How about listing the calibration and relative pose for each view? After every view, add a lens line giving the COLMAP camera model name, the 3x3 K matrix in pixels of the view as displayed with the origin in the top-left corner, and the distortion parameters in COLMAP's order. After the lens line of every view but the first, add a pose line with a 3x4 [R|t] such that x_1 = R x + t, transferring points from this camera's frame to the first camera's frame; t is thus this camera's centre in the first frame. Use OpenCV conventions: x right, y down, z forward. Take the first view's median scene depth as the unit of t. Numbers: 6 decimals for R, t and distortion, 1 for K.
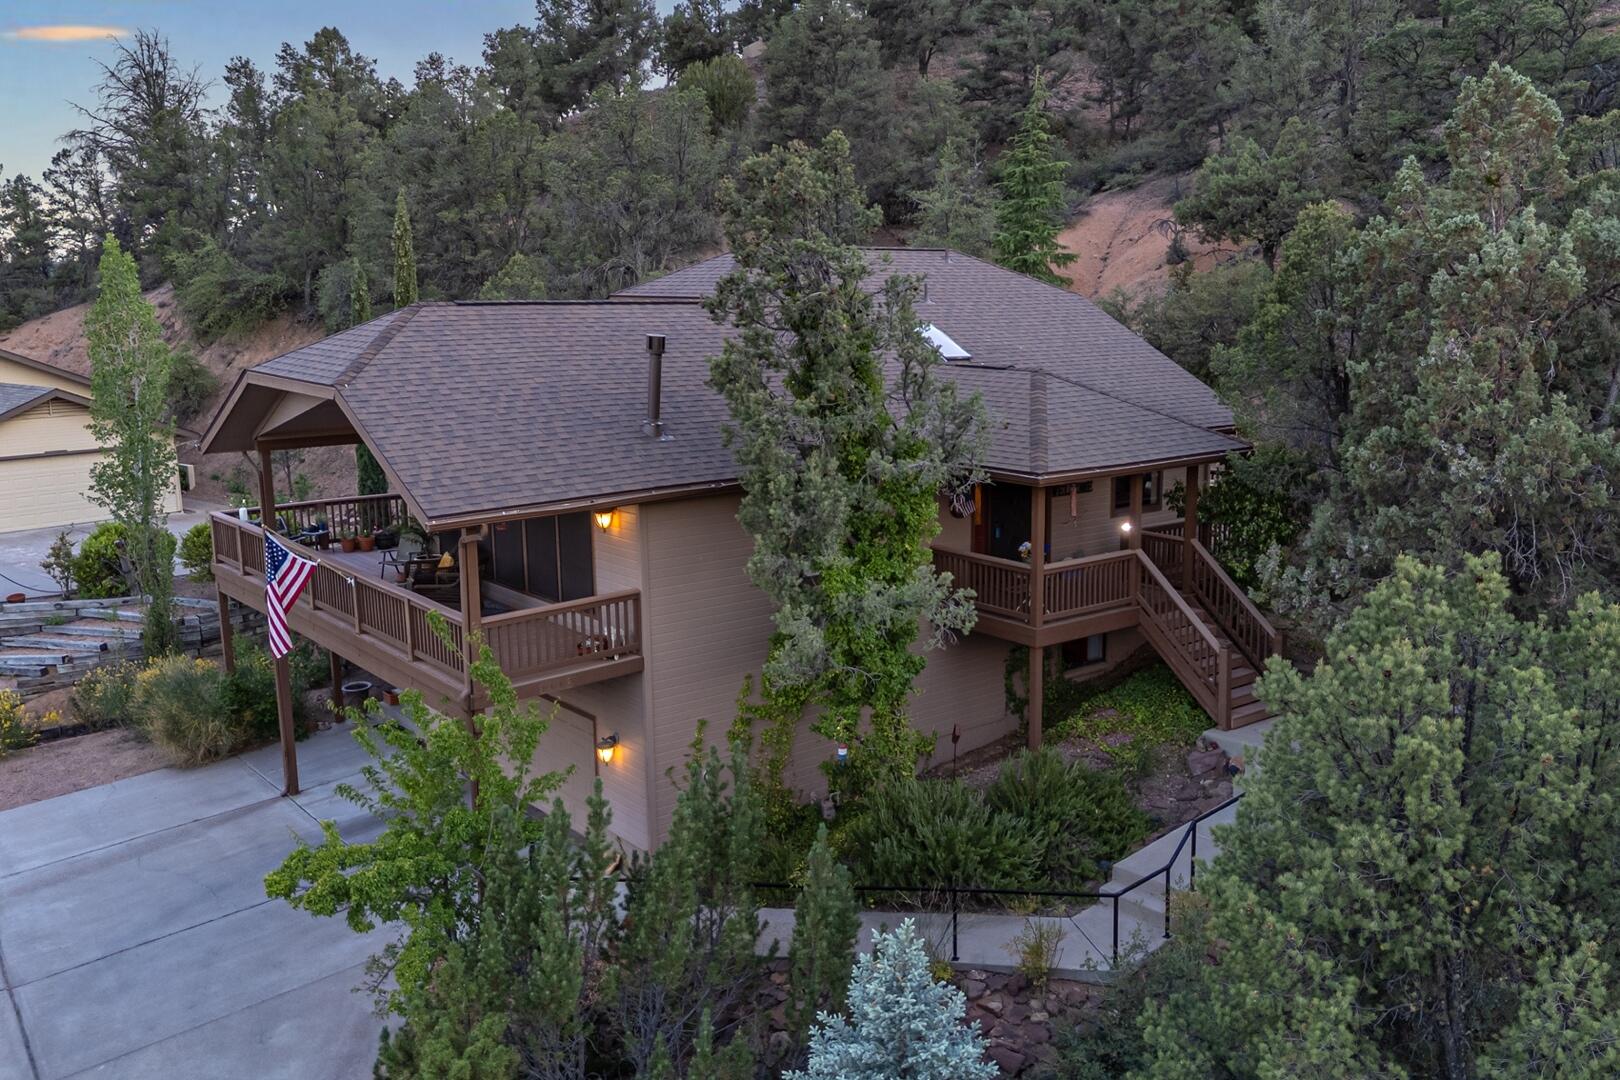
lens RADIAL K [[1313.0, 0, 880.0], [0, 1313.0, 536.4], [0, 0, 1]] dist [0.098139, -0.082592]
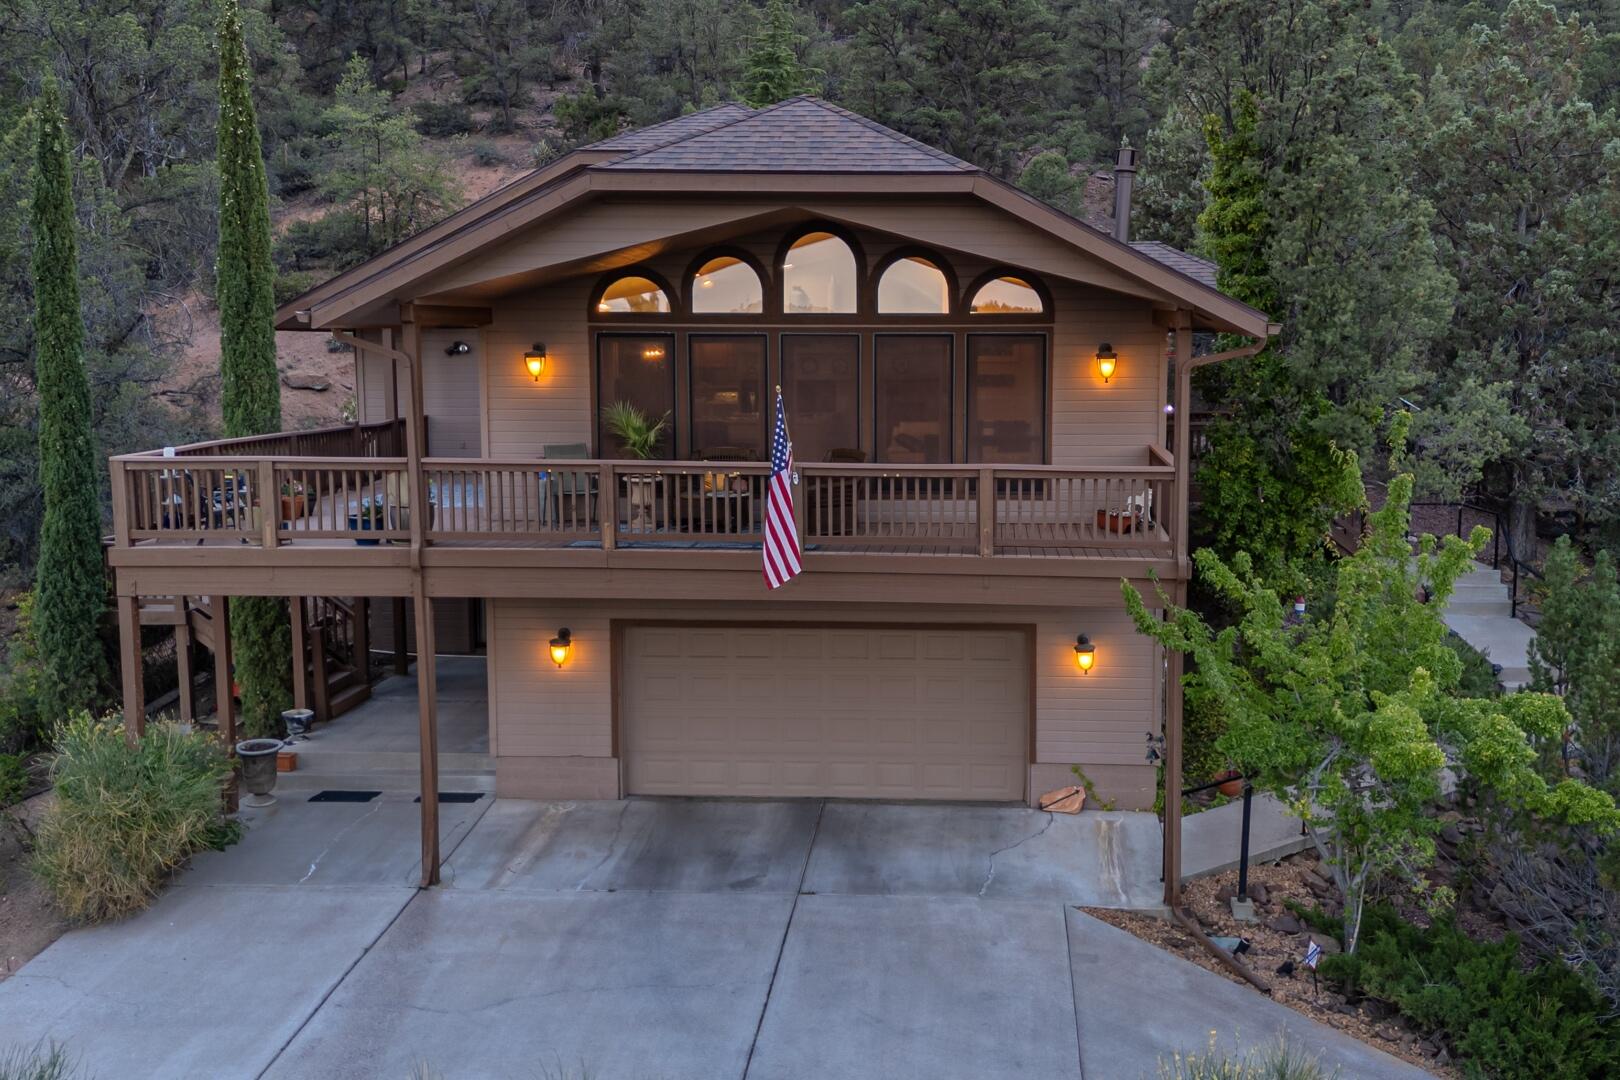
lens RADIAL K [[1373.5, 0, 810.0], [0, 1373.5, 540.0], [0, 0, 1]] dist [0.174139, -0.311204]
pose [[0.718479, -0.085002, 0.690335, -0.885796], [0.122942, 0.992397, -0.005758, 0.070068], [-0.684597, 0.089008, 0.723467, 0.464960]]
